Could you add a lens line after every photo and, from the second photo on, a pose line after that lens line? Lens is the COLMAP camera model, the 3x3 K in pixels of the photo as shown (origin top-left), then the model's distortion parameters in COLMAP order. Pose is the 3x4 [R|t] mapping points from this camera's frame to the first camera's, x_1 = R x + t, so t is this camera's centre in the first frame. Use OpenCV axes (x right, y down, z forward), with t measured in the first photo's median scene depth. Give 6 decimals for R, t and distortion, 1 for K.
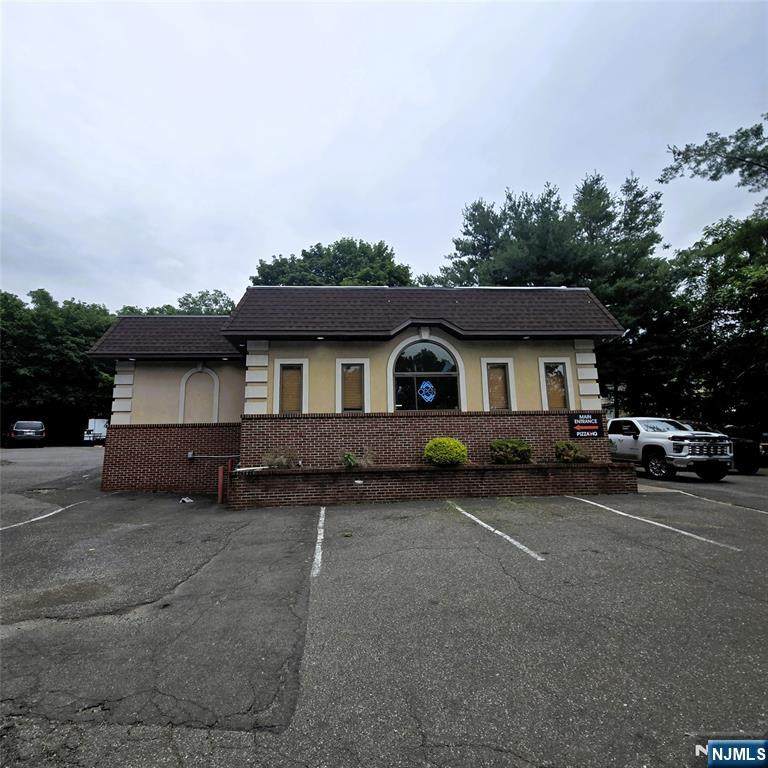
lens RADIAL K [[422.5, 0, 381.1], [0, 422.5, 385.6], [0, 0, 1]] dist [0.010262, 0.000309]
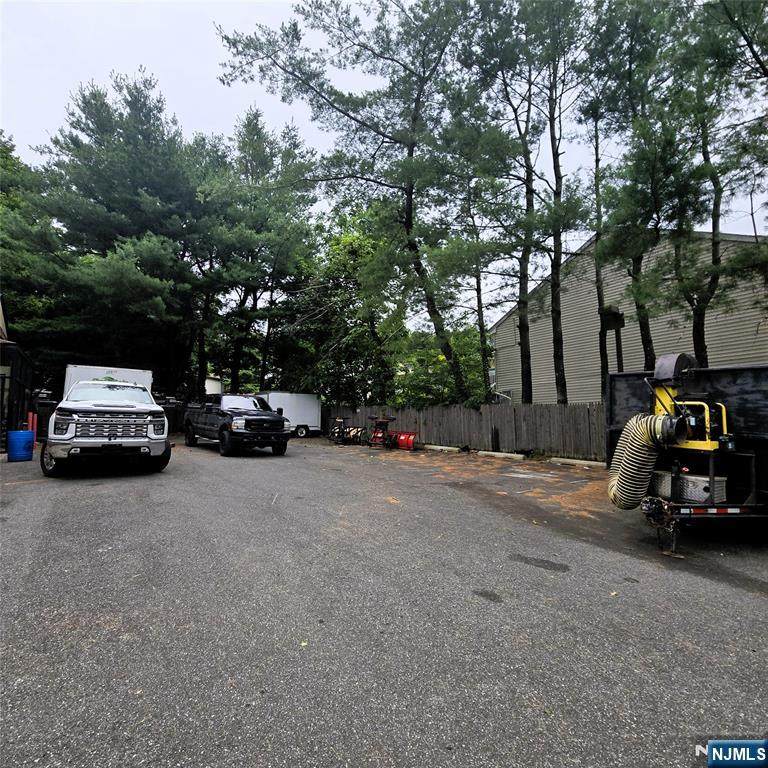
lens RADIAL K [[422.5, 0, 384.1], [0, 422.5, 385.7], [0, 0, 1]] dist [0.010262, 0.000309]
pose [[0.863296, 0.056154, 0.501565, 0.707935], [-0.083980, 0.995919, 0.033047, 0.022243], [-0.497663, -0.070650, 0.864489, 0.194033]]
